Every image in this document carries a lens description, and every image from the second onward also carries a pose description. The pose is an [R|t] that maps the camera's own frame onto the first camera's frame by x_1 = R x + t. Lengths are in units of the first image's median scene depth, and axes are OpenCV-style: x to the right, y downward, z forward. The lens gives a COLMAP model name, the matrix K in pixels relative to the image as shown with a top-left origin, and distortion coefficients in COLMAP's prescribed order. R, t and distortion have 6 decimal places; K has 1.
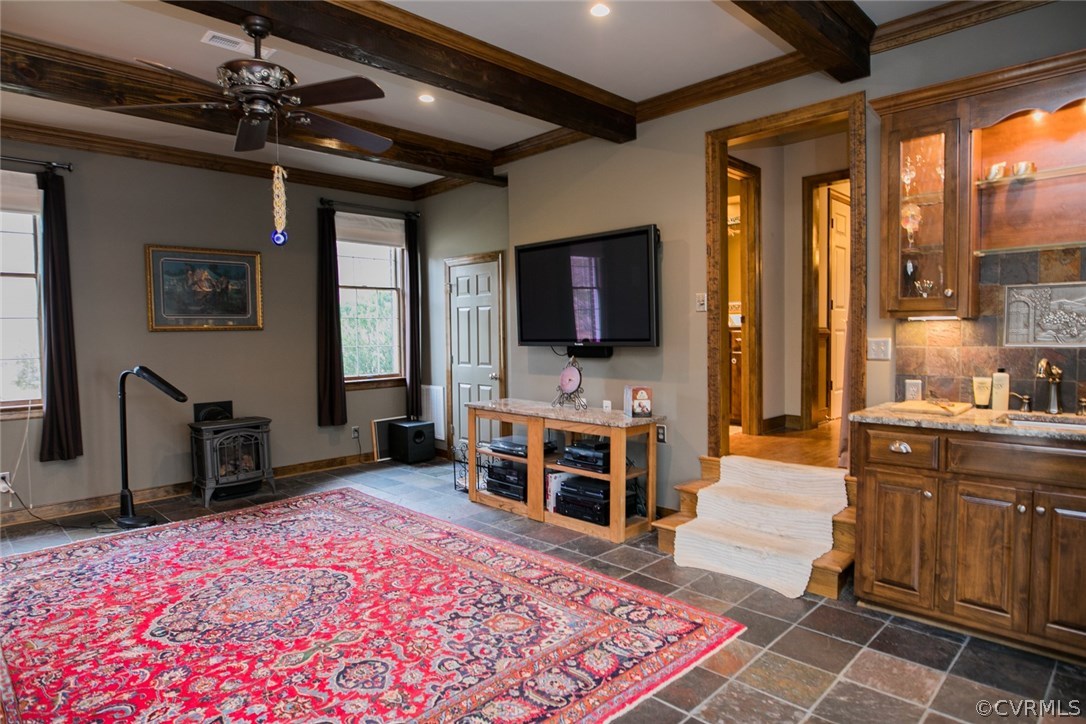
lens RADIAL K [[617.1, 0, 545.6], [0, 617.1, 353.4], [0, 0, 1]] dist [-0.022249, 0.000514]
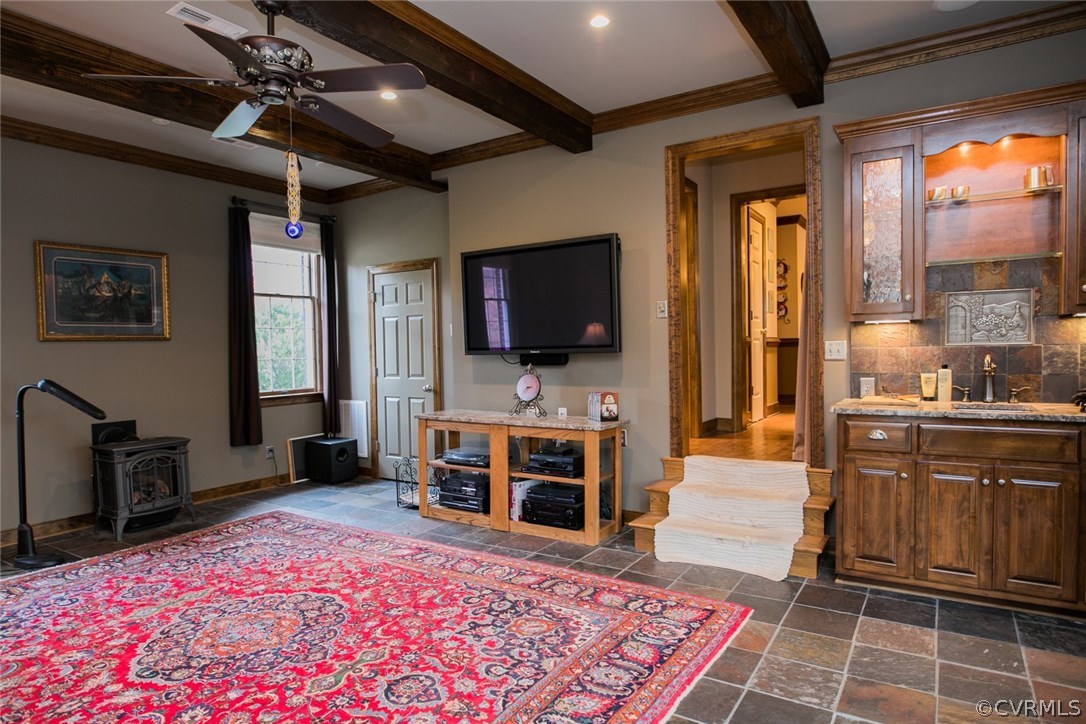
lens RADIAL K [[629.1, 0, 547.2], [0, 629.1, 361.0], [0, 0, 1]] dist [-0.020240, -0.001555]
pose [[0.979990, -0.010147, 0.198786, -0.185153], [0.013058, 0.999826, -0.013335, 0.020210], [-0.198616, 0.015664, 0.979952, -0.000577]]
